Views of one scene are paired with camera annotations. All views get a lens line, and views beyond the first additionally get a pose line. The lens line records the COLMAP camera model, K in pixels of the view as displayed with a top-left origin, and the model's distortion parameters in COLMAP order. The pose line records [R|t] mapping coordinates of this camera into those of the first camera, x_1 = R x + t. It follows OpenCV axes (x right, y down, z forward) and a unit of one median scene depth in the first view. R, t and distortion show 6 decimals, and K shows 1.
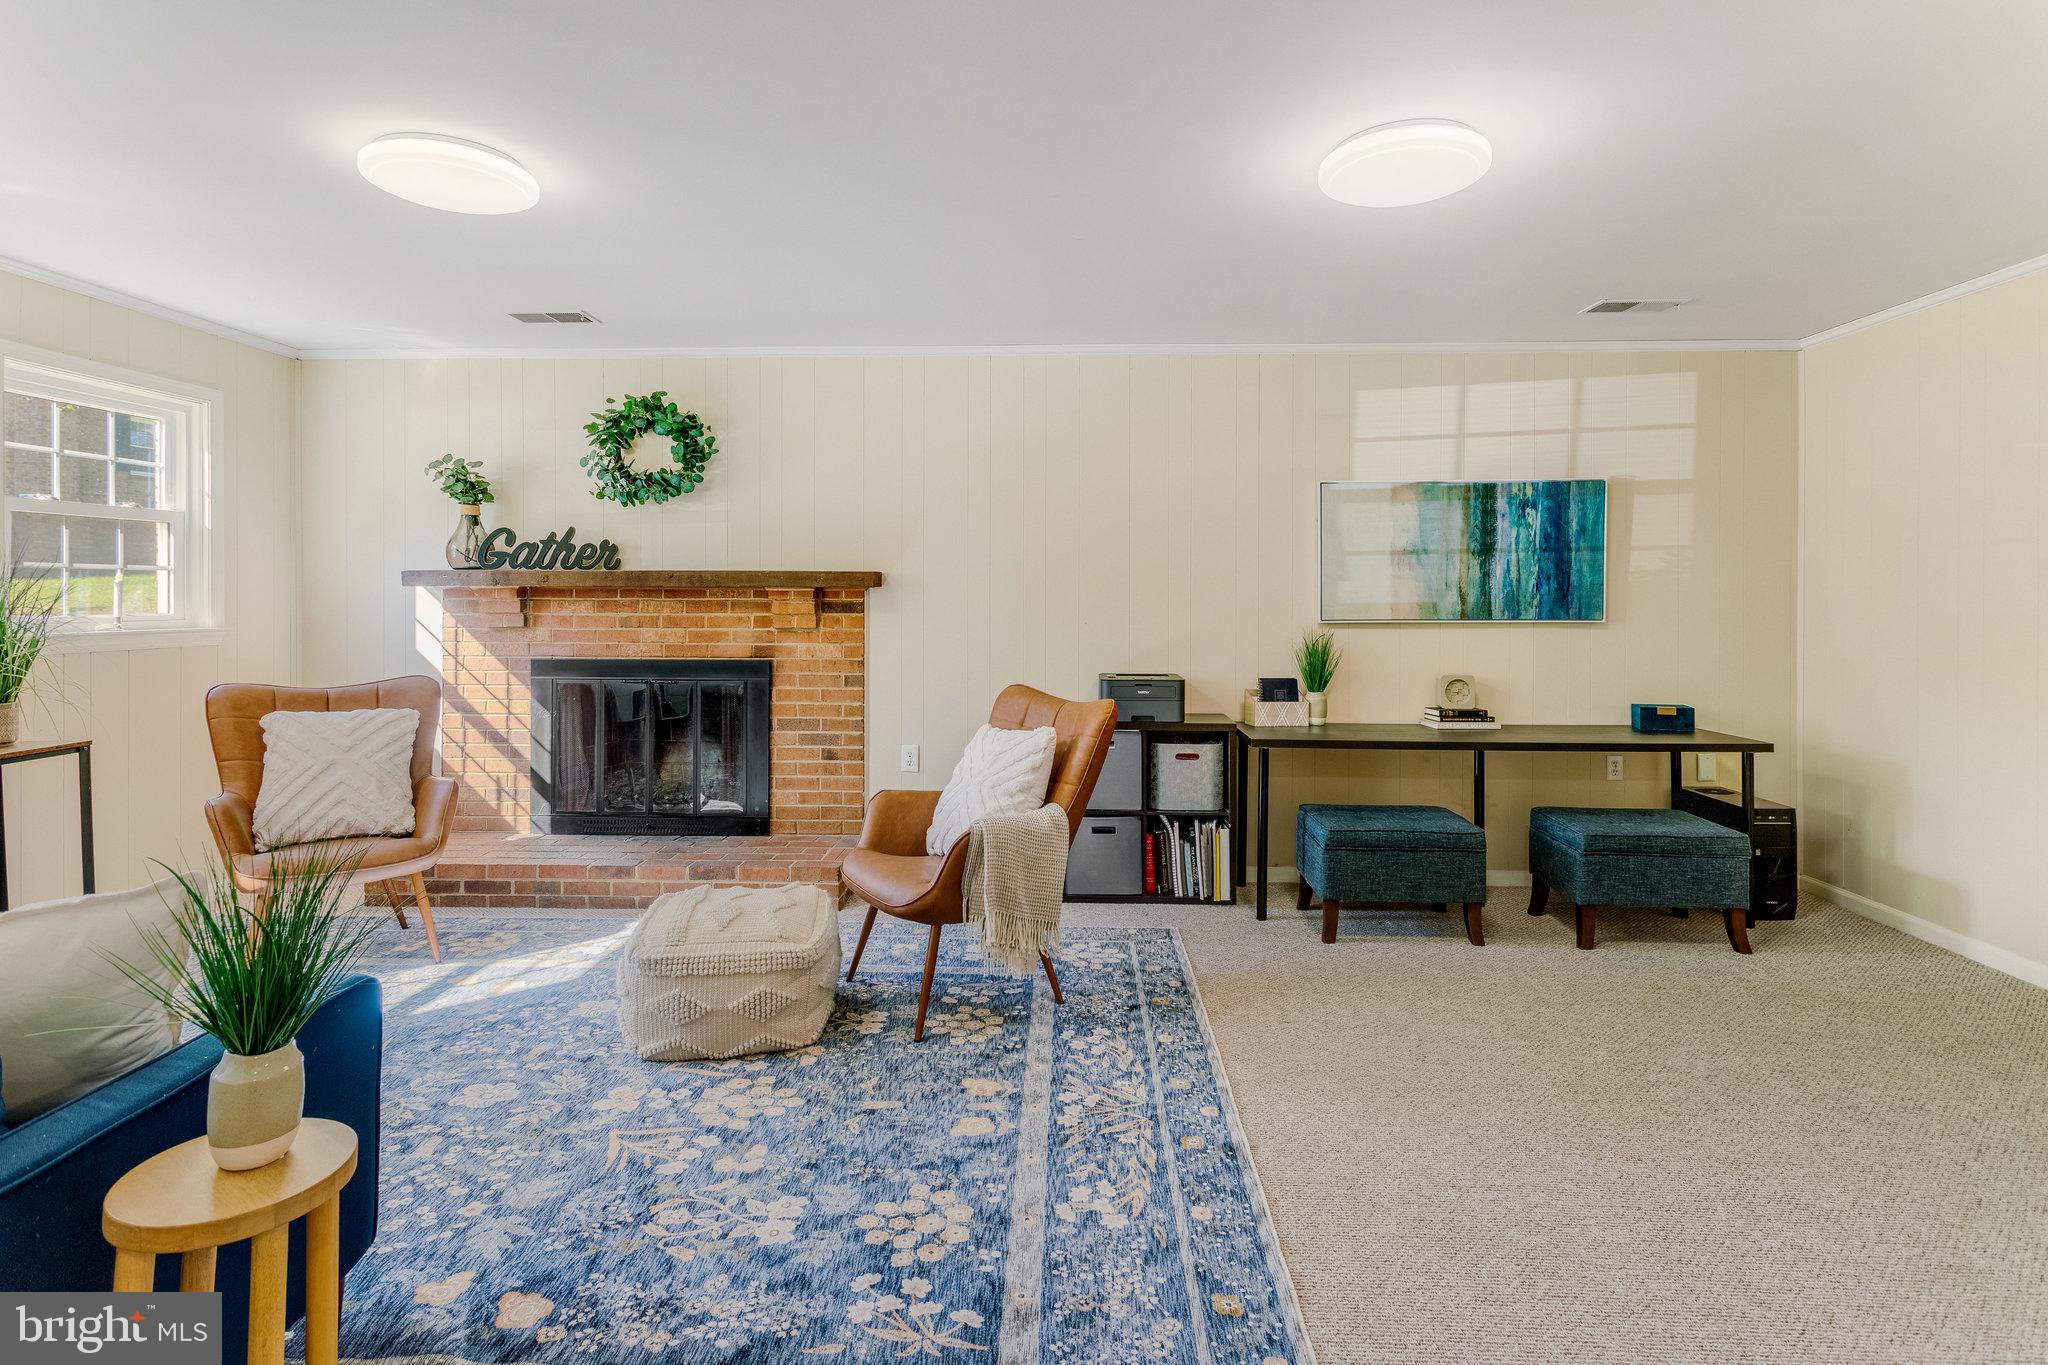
lens RADIAL K [[1047.6, 0, 1013.5], [0, 1047.6, 597.0], [0, 0, 1]] dist [0.001913, 0.001061]
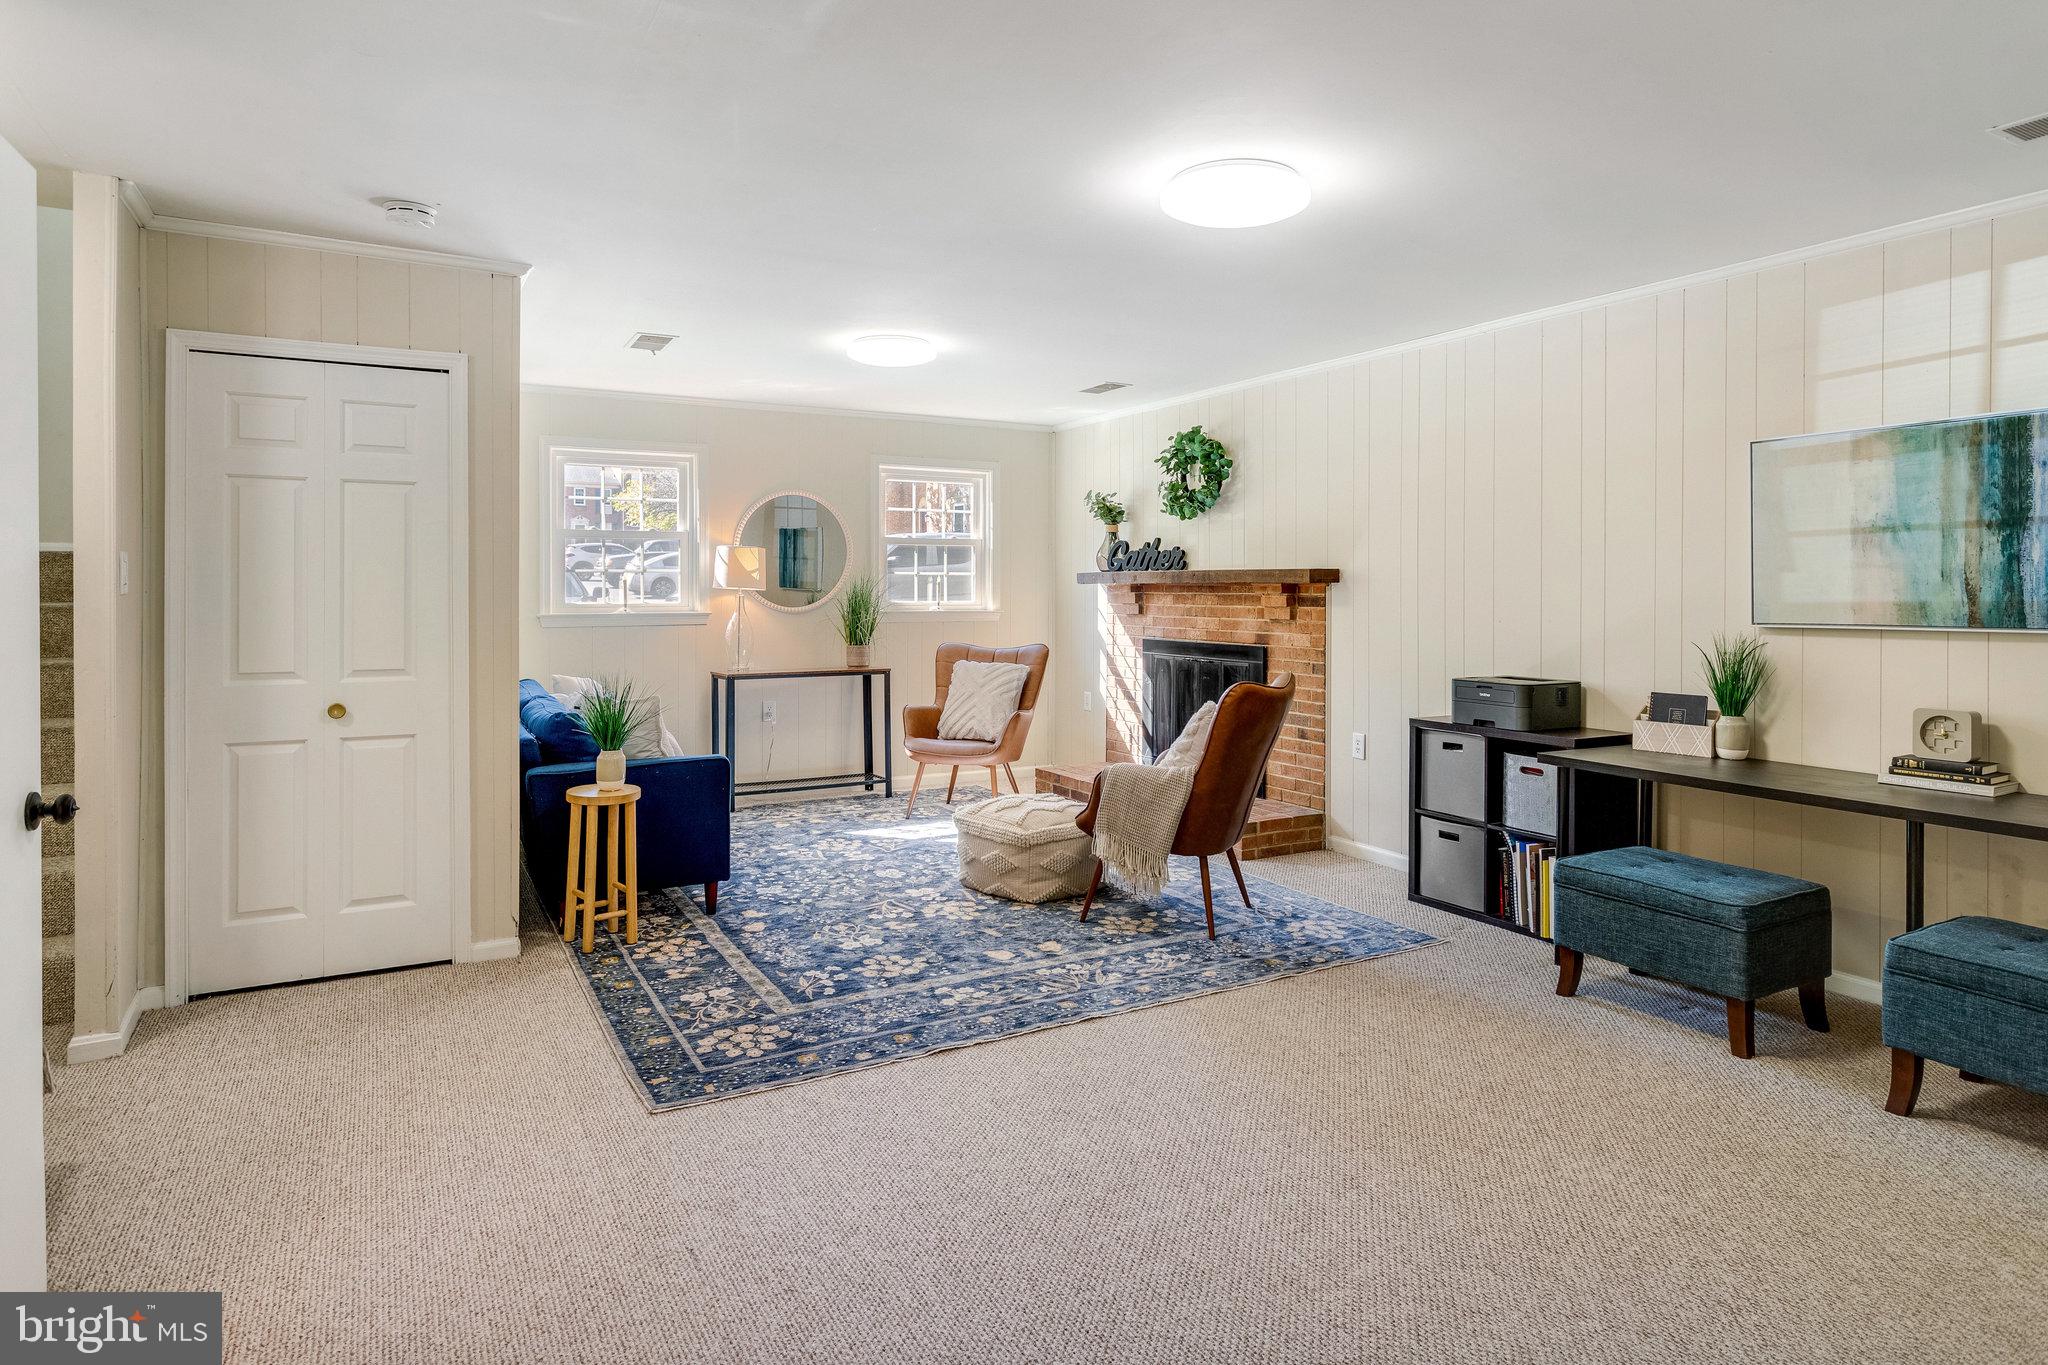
lens RADIAL K [[1165.1, 0, 986.7], [0, 1165.1, 593.8], [0, 0, 1]] dist [0.001541, 0.000760]
pose [[0.501000, 0.002742, -0.865443, 0.785944], [-0.003957, 0.999992, 0.000877, 0.002382], [0.865438, 0.002986, 0.501007, 0.101059]]
